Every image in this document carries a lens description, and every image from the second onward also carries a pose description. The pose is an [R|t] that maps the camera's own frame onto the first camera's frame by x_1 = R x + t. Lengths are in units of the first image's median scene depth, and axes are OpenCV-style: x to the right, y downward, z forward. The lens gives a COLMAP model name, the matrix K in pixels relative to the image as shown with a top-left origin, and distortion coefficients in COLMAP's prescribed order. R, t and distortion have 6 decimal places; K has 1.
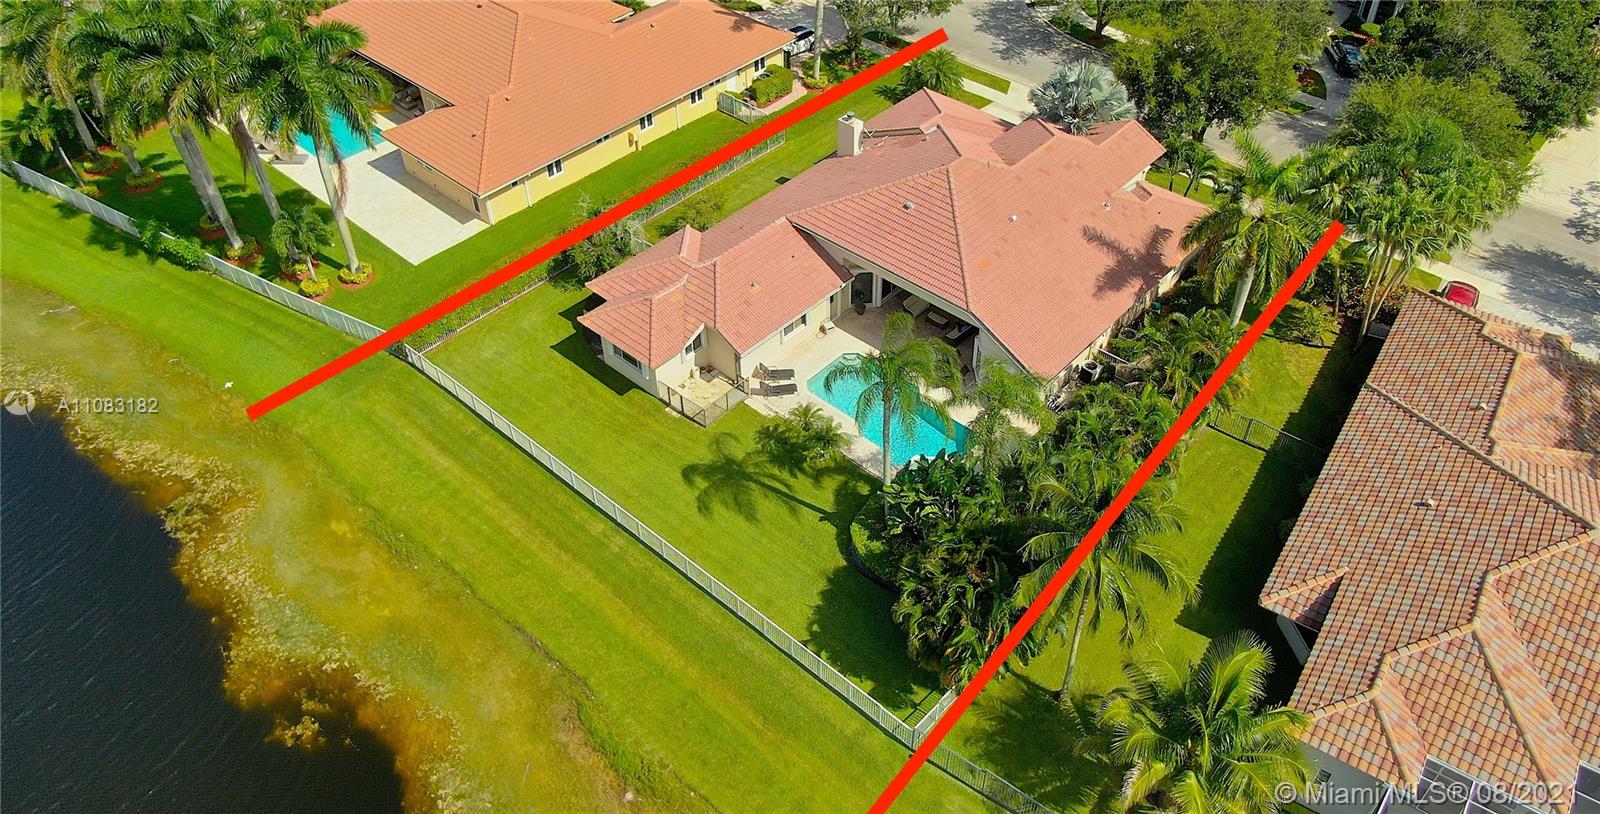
lens RADIAL K [[1171.5, 0, 808.2], [0, 1171.5, 356.1], [0, 0, 1]] dist [-0.004436, -0.003825]
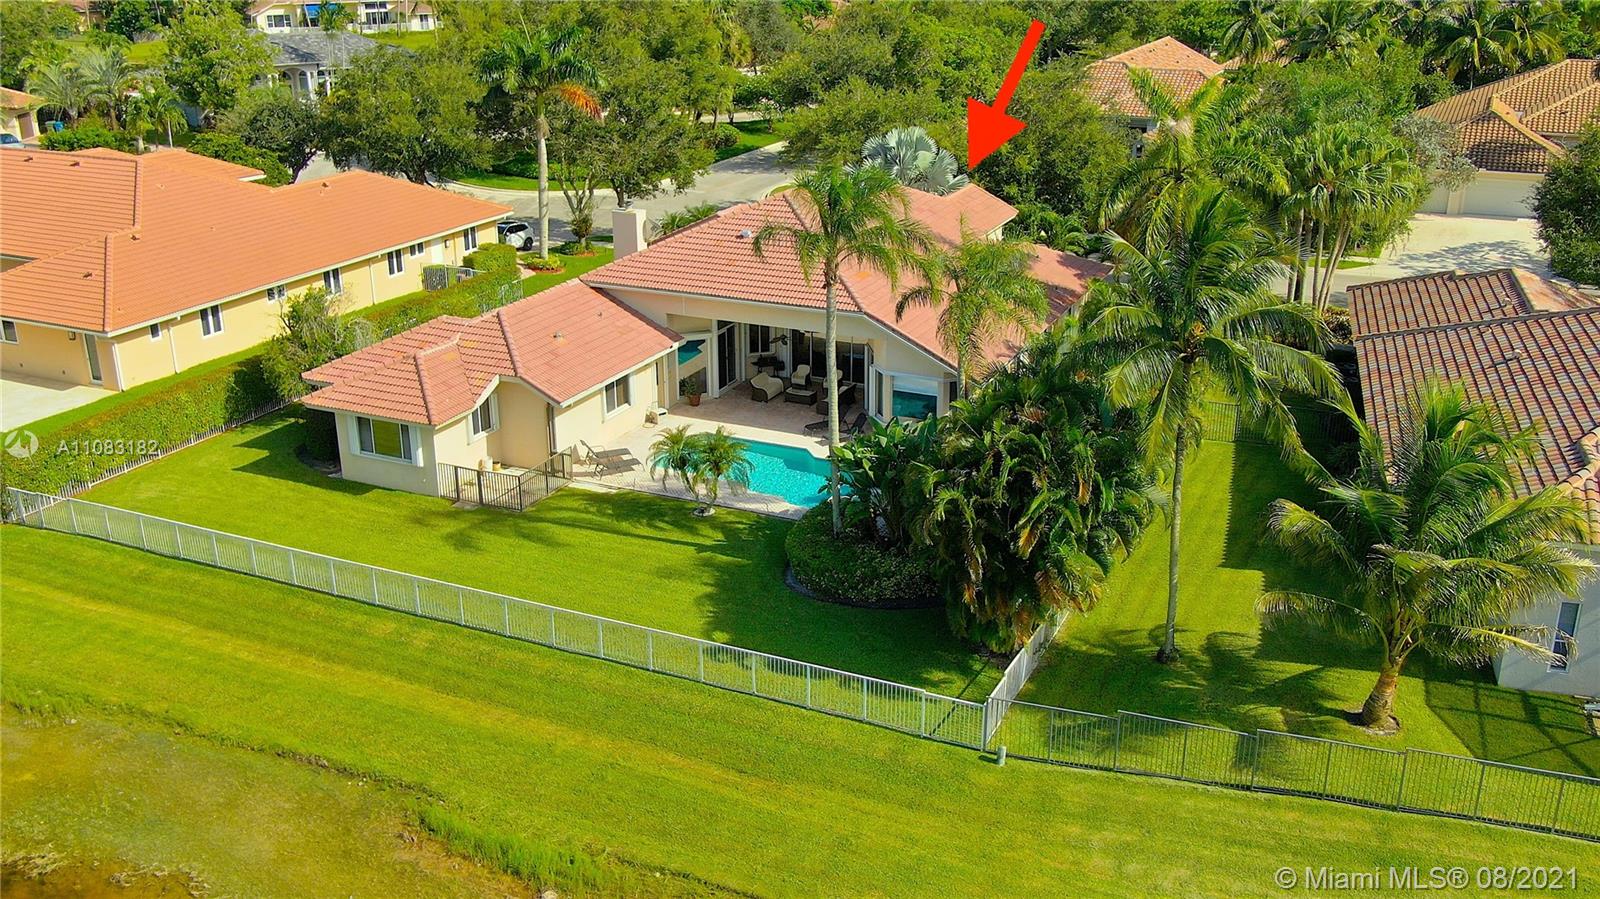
lens RADIAL K [[1469.9, 0, 792.1], [0, 1469.9, 448.1], [0, 0, 1]] dist [0.004542, 0.000000]
pose [[0.957077, -0.095911, 0.273506, -0.168726], [0.186681, 0.925841, -0.328586, 0.338747], [-0.221708, 0.365540, 0.904006, 0.196453]]
